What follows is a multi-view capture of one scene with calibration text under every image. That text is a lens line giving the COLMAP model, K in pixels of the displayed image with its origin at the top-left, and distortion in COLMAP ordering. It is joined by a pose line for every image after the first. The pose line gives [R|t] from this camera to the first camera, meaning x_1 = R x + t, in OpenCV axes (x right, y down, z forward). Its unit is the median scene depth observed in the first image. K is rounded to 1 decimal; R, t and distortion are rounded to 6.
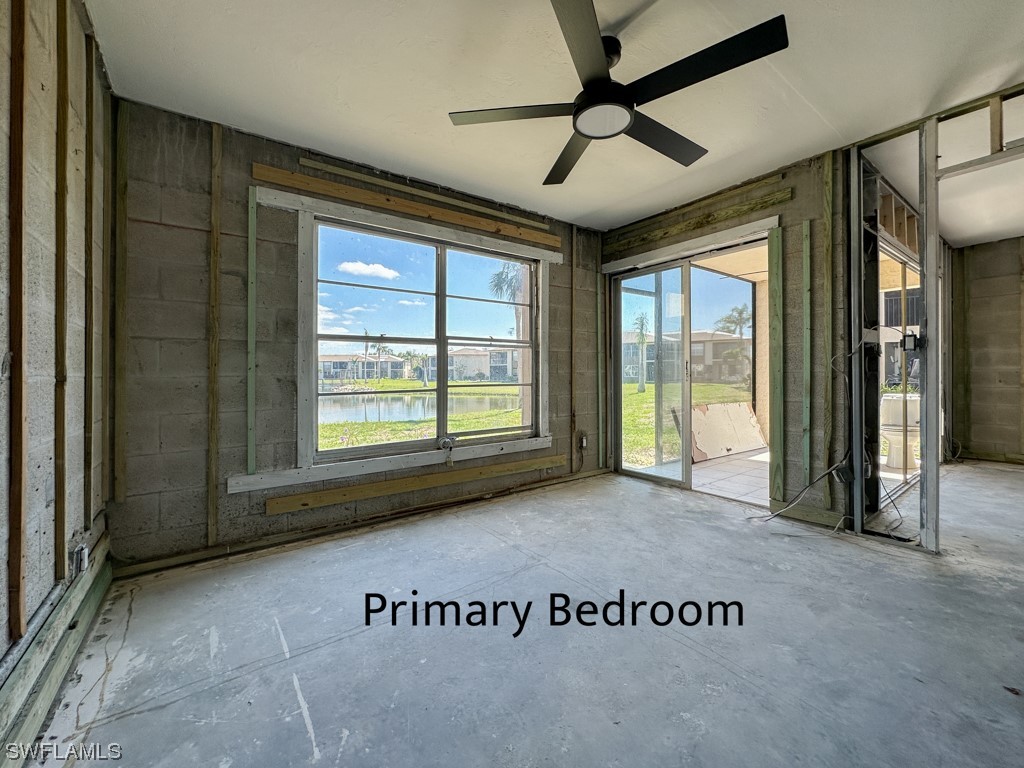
lens RADIAL K [[410.3, 0, 529.7], [0, 410.3, 373.9], [0, 0, 1]] dist [-0.005463, 0.000720]
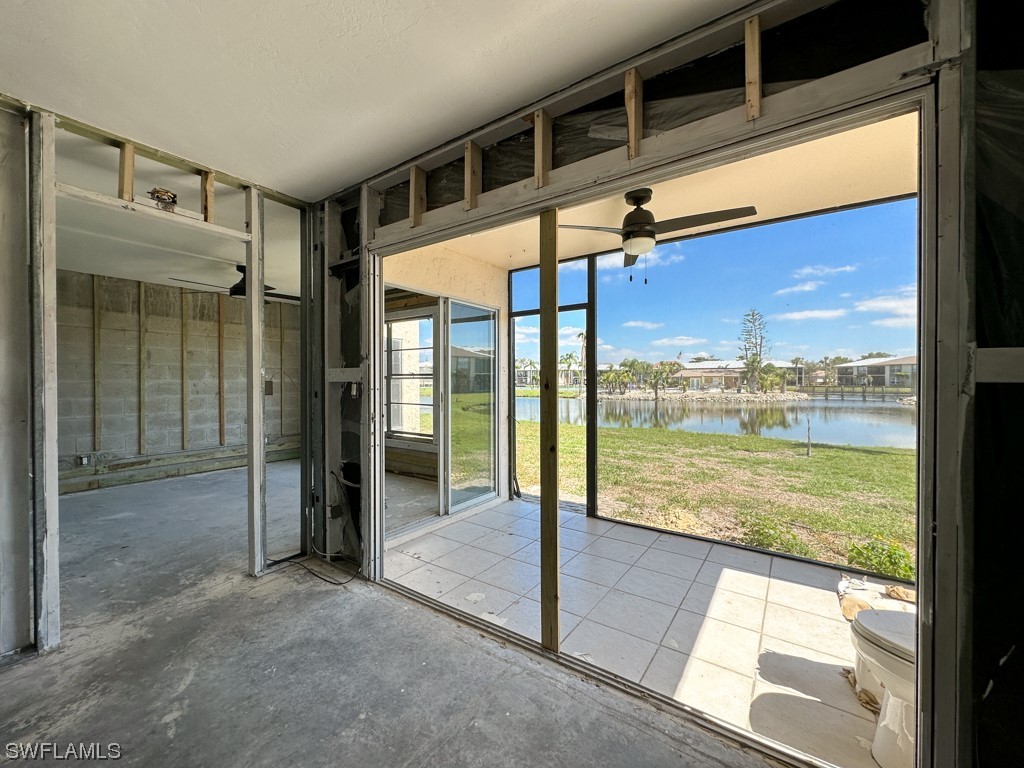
lens RADIAL K [[410.3, 0, 503.9], [0, 410.3, 385.2], [0, 0, 1]] dist [-0.005463, 0.000720]
pose [[0.307514, 0.017464, -0.951383, 1.696511], [-0.004053, 0.999847, 0.017044, -0.080705], [0.951535, -0.001385, 0.307538, 0.980511]]
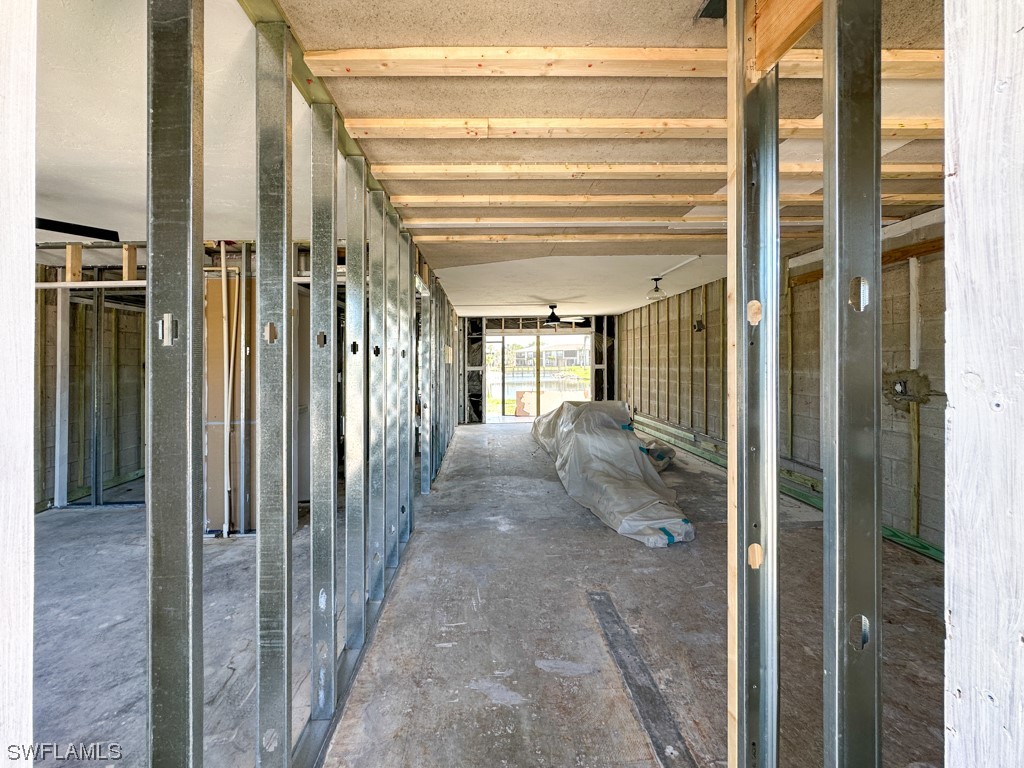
lens RADIAL K [[410.3, 0, 497.6], [0, 410.3, 357.1], [0, 0, 1]] dist [-0.005463, 0.000720]
pose [[0.817108, -0.009414, -0.576407, 2.684674], [0.004722, 0.999942, -0.009637, -0.137233], [0.576465, 0.005153, 0.817106, -1.474572]]
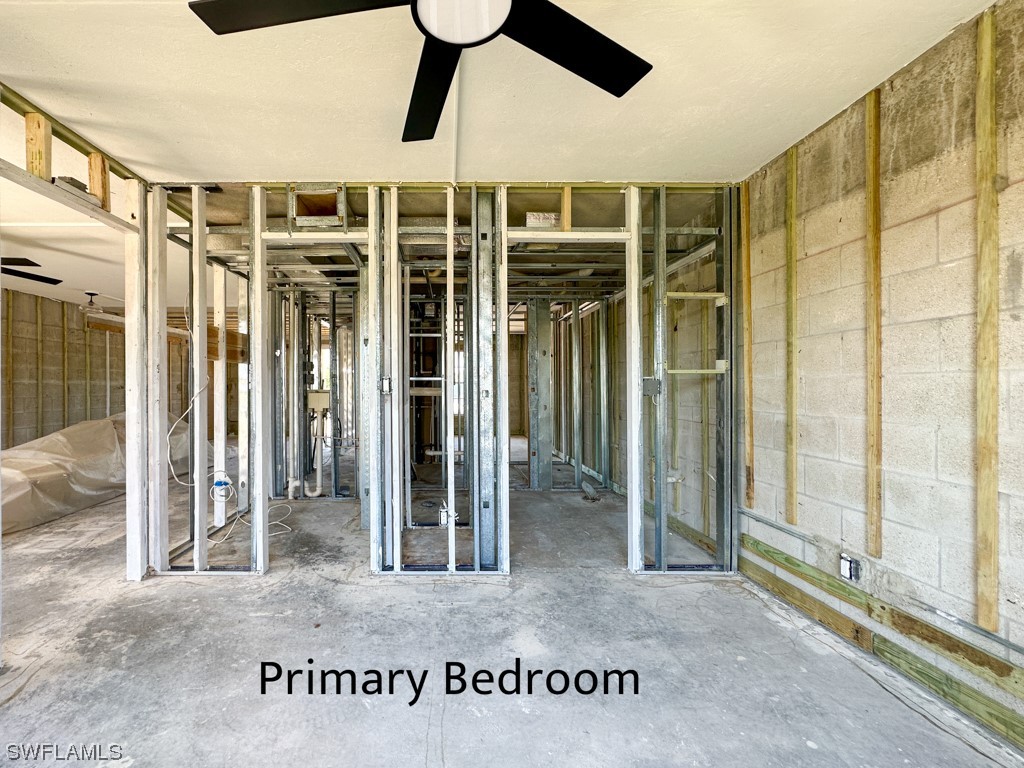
lens RADIAL K [[413.1, 0, 448.9], [0, 413.1, 391.4], [0, 0, 1]] dist [-0.013257, -0.001023]
pose [[-0.814859, 0.002448, 0.579654, -0.032826], [0.009571, 0.999912, 0.009232, -0.049367], [-0.579580, 0.013070, -0.814810, 0.823881]]
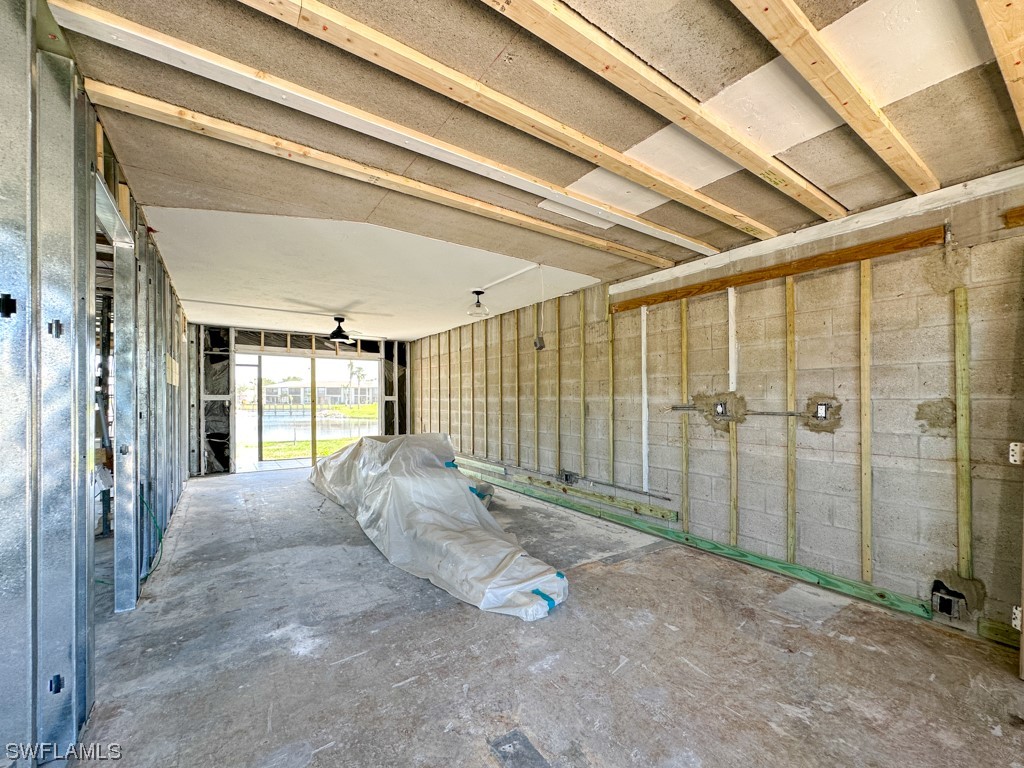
lens RADIAL K [[410.3, 0, 502.9], [0, 410.3, 412.0], [0, 0, 1]] dist [-0.005463, 0.000720]
pose [[0.998990, 0.012441, -0.043186, 2.397443], [-0.011326, 0.999598, 0.025990, -0.081552], [0.043492, -0.025474, 0.998729, -1.184522]]
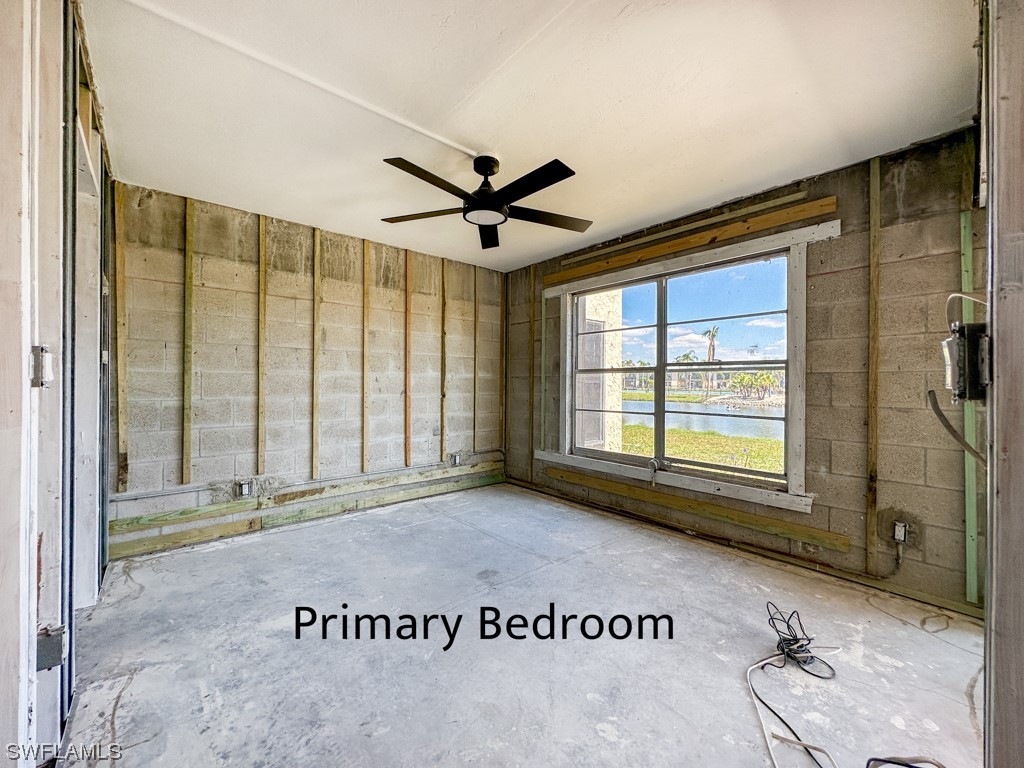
lens RADIAL K [[410.3, 0, 501.3], [0, 410.3, 385.1], [0, 0, 1]] dist [-0.005463, 0.000720]
pose [[0.060672, 0.012912, -0.998074, 0.870564], [-0.009149, 0.999882, 0.012379, -0.049321], [0.998116, 0.008380, 0.060783, 0.557164]]
